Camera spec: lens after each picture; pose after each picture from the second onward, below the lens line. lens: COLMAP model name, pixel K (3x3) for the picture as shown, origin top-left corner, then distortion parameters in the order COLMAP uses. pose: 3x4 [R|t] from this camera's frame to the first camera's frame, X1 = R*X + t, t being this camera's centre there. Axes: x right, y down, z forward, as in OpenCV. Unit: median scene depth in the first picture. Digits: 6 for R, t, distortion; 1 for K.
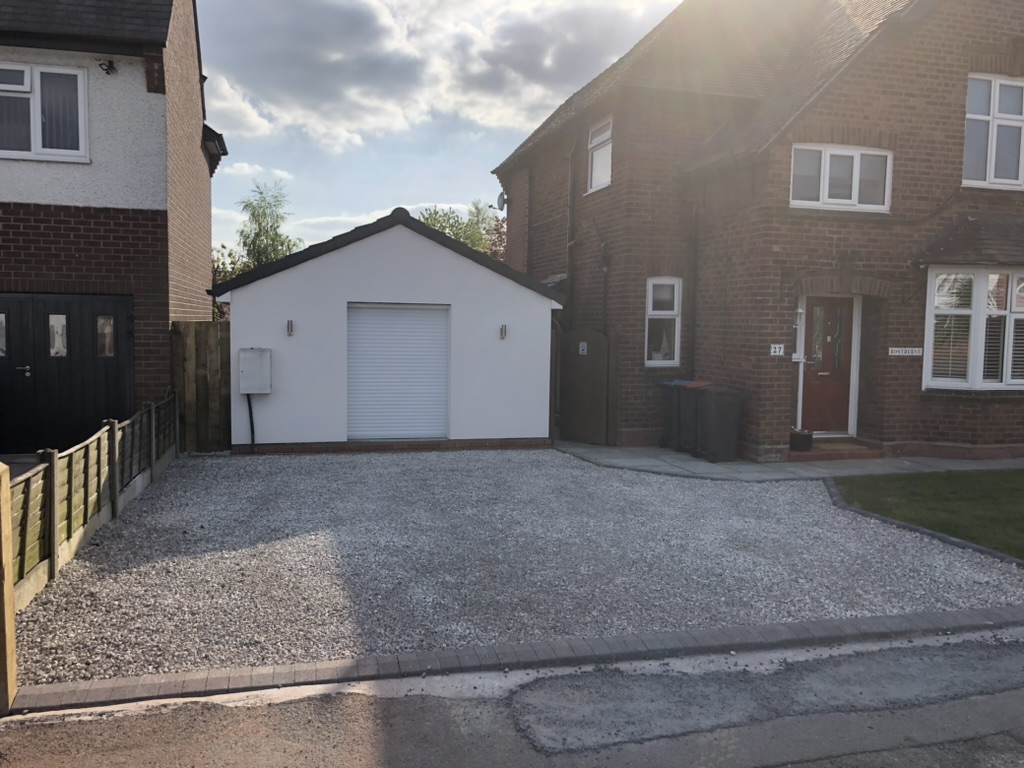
lens RADIAL K [[835.3, 0, 501.7], [0, 835.3, 379.8], [0, 0, 1]] dist [0.013430, 0.011207]
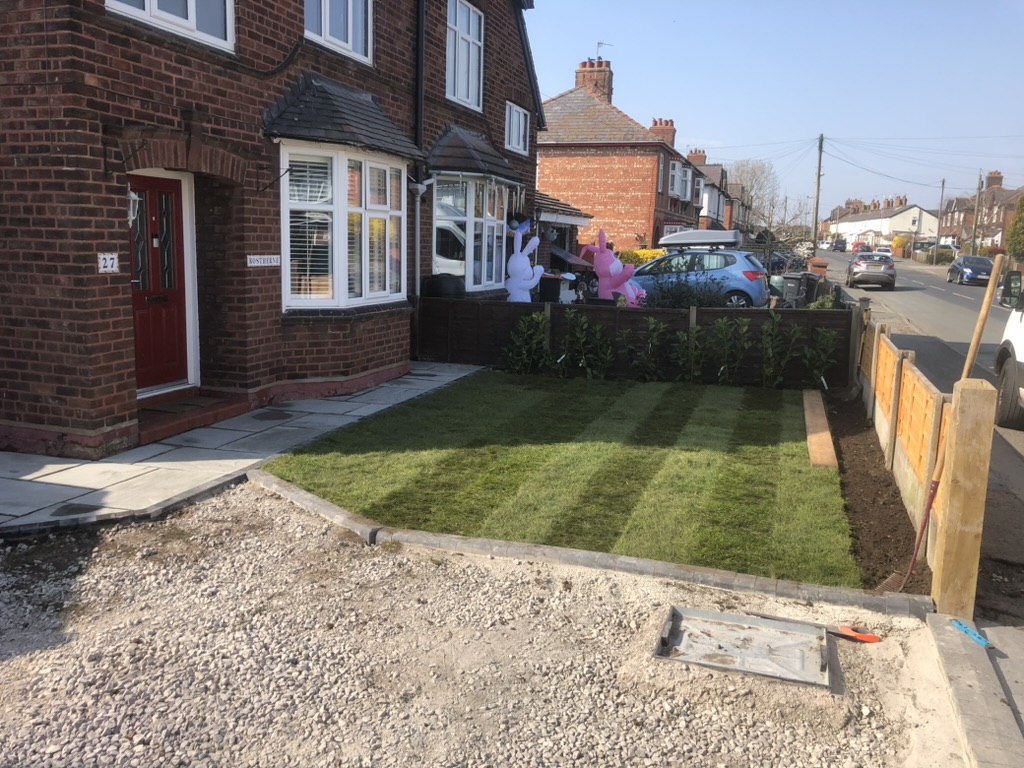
lens RADIAL K [[845.4, 0, 528.1], [0, 845.4, 370.9], [0, 0, 1]] dist [0.030703, -0.019928]
pose [[0.536867, -0.129473, 0.833673, -0.015539], [0.040619, 0.990975, 0.127745, -0.024172], [-0.842689, -0.034719, 0.537281, 0.423072]]
